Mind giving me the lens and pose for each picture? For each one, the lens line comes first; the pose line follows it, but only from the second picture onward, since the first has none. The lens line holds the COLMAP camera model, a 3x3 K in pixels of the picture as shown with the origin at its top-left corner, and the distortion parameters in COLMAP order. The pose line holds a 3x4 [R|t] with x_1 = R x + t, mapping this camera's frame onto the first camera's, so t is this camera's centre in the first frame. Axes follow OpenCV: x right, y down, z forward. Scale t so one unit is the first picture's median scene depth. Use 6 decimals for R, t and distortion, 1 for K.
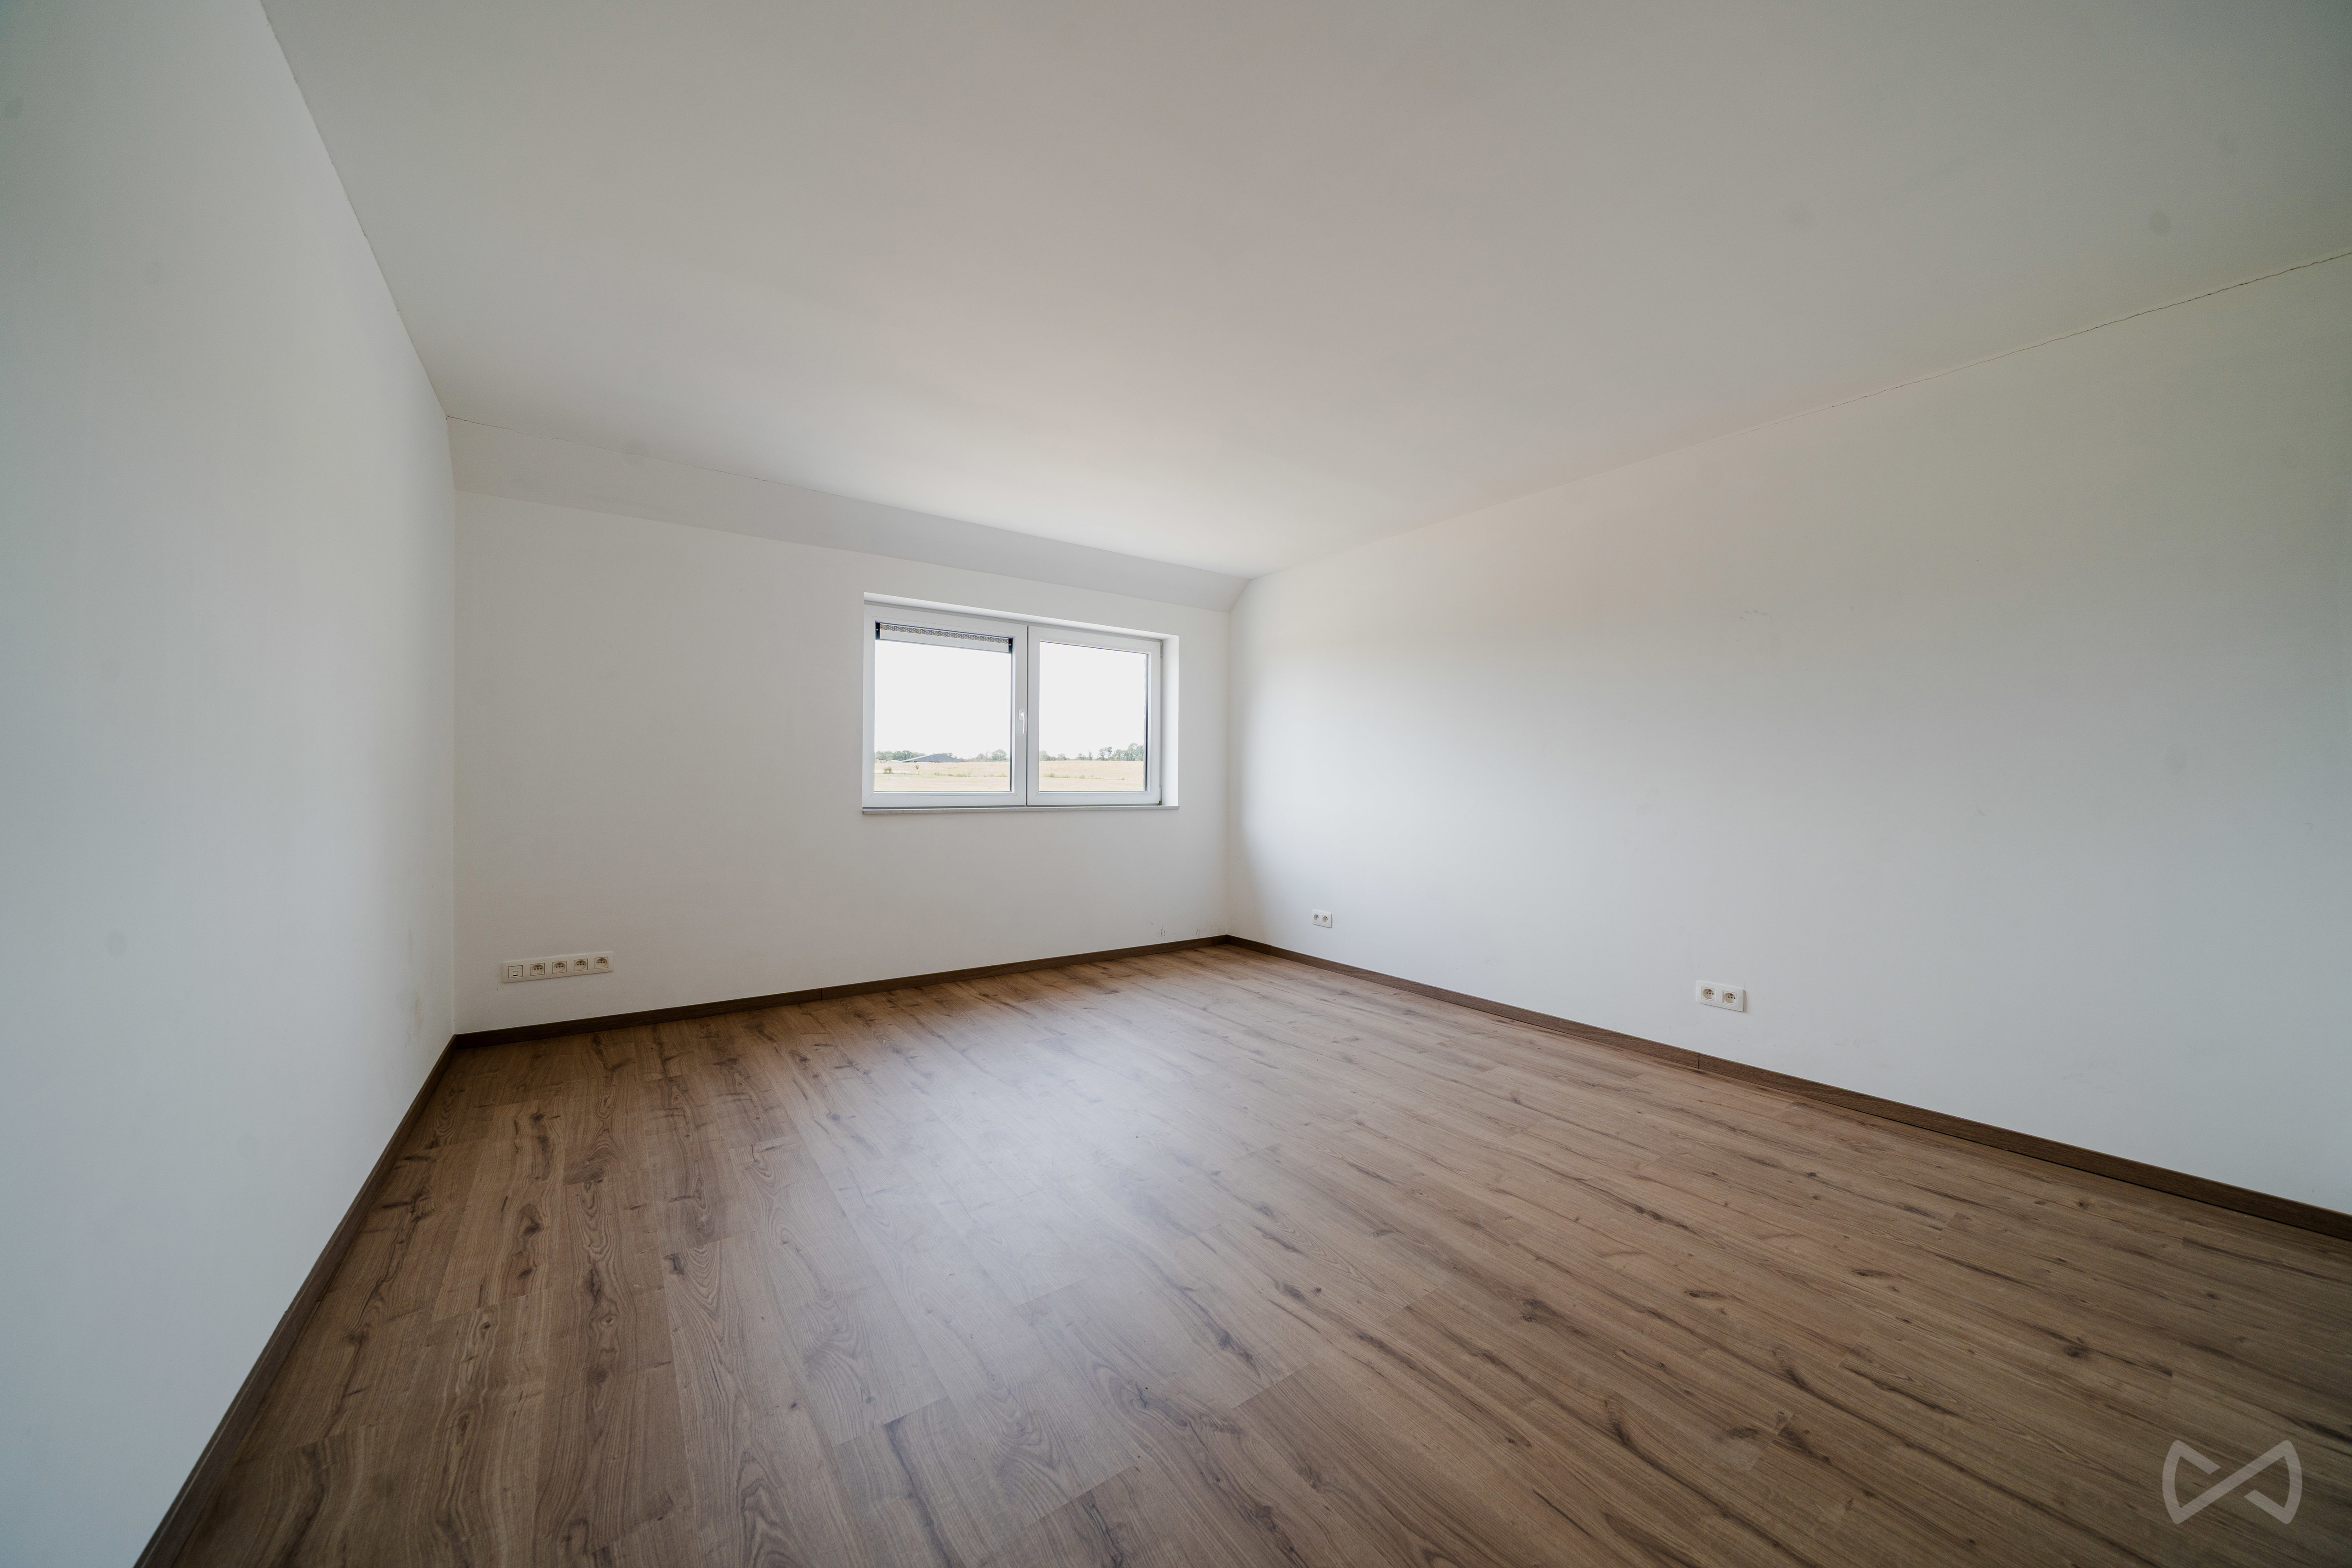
lens RADIAL K [[794.2, 0, 1174.2], [0, 794.2, 786.8], [0, 0, 1]] dist [-0.001106, -0.000082]
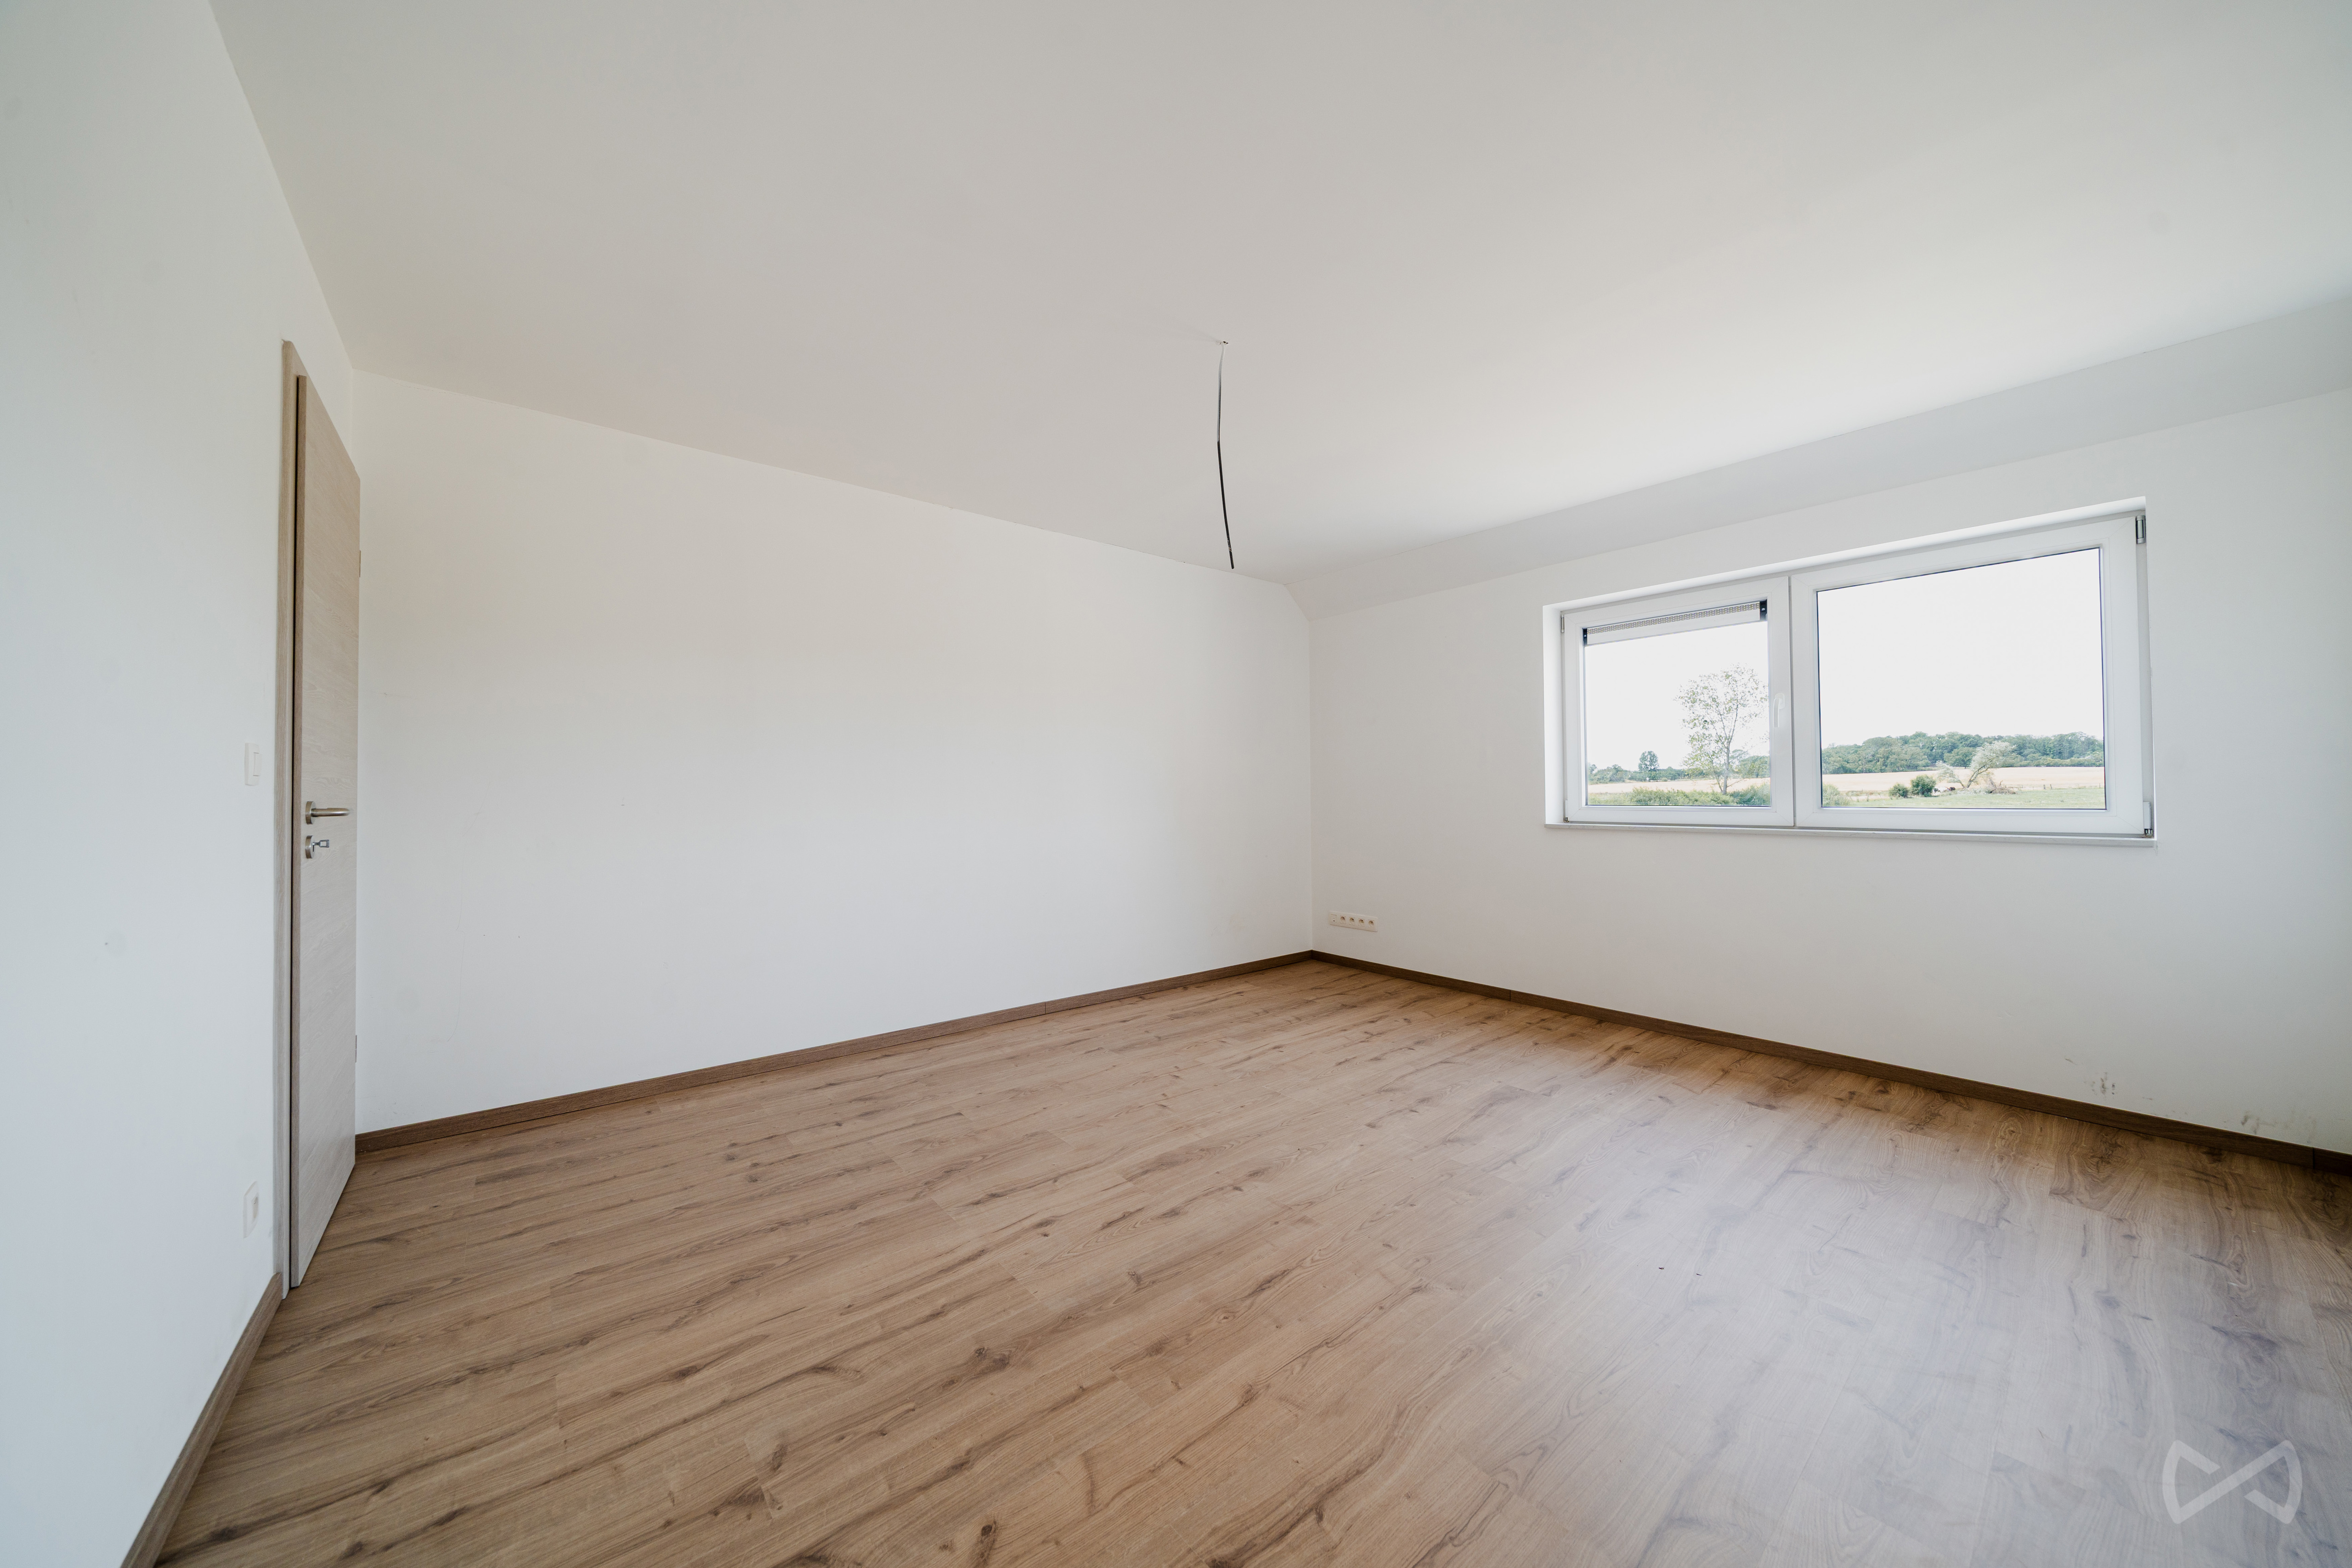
lens RADIAL K [[794.2, 0, 1176.3], [0, 794.2, 785.0], [0, 0, 1]] dist [-0.001106, -0.000082]
pose [[0.074978, -0.017138, -0.997038, 1.269472], [-0.001680, 0.999849, -0.017313, -0.001490], [0.997184, 0.002973, 0.074938, 1.027845]]
